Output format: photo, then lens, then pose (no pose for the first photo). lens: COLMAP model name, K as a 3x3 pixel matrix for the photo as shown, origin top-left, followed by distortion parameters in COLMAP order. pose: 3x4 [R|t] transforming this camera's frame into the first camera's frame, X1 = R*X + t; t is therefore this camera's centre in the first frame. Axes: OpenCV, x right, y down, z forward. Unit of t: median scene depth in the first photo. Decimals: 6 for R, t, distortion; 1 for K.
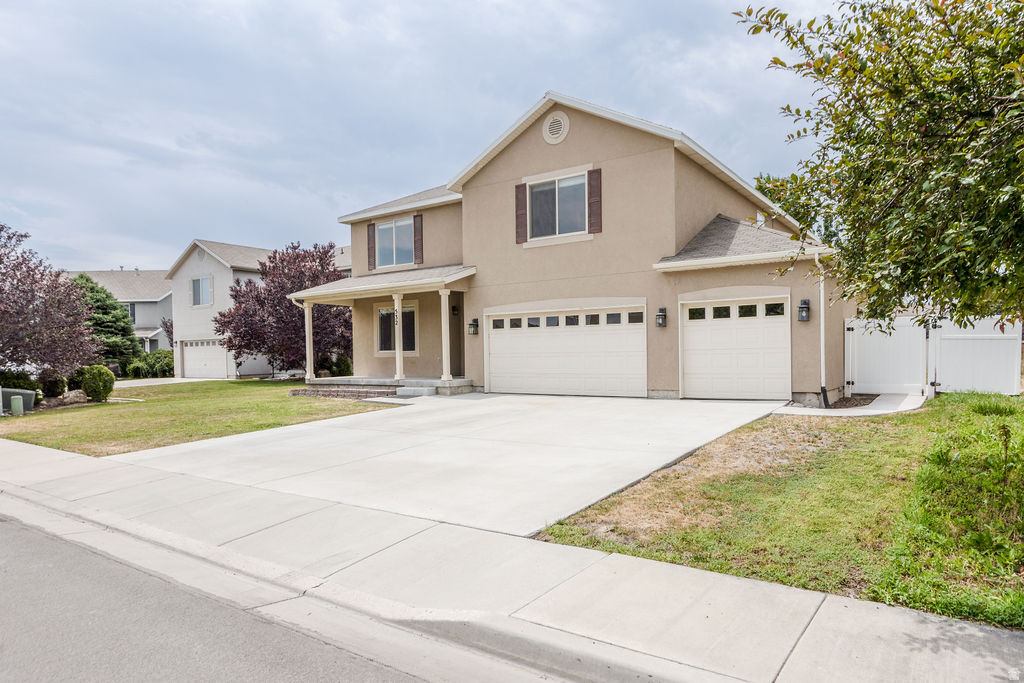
lens RADIAL K [[616.2, 0, 519.3], [0, 616.2, 341.9], [0, 0, 1]] dist [0.003596, 0.003359]
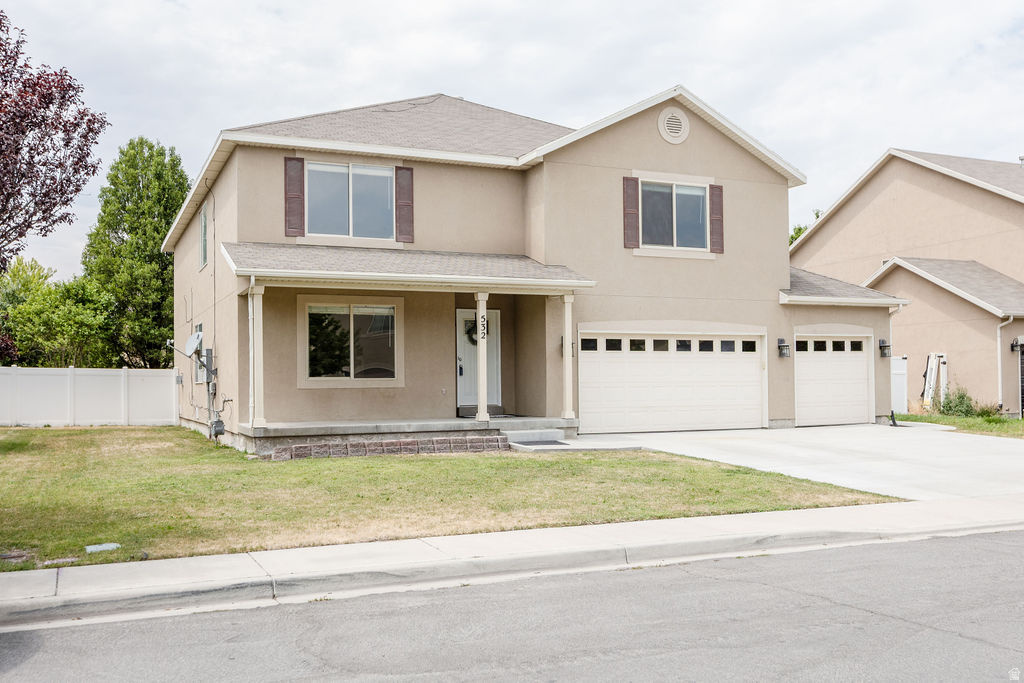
lens RADIAL K [[999.3, 0, 506.7], [0, 999.3, 342.9], [0, 0, 1]] dist [0.017974, 0.000000]
pose [[0.508950, 0.054459, 0.859071, -1.246744], [-0.006033, 0.998198, -0.059704, 0.047436], [-0.860775, 0.025204, 0.508362, 0.480920]]
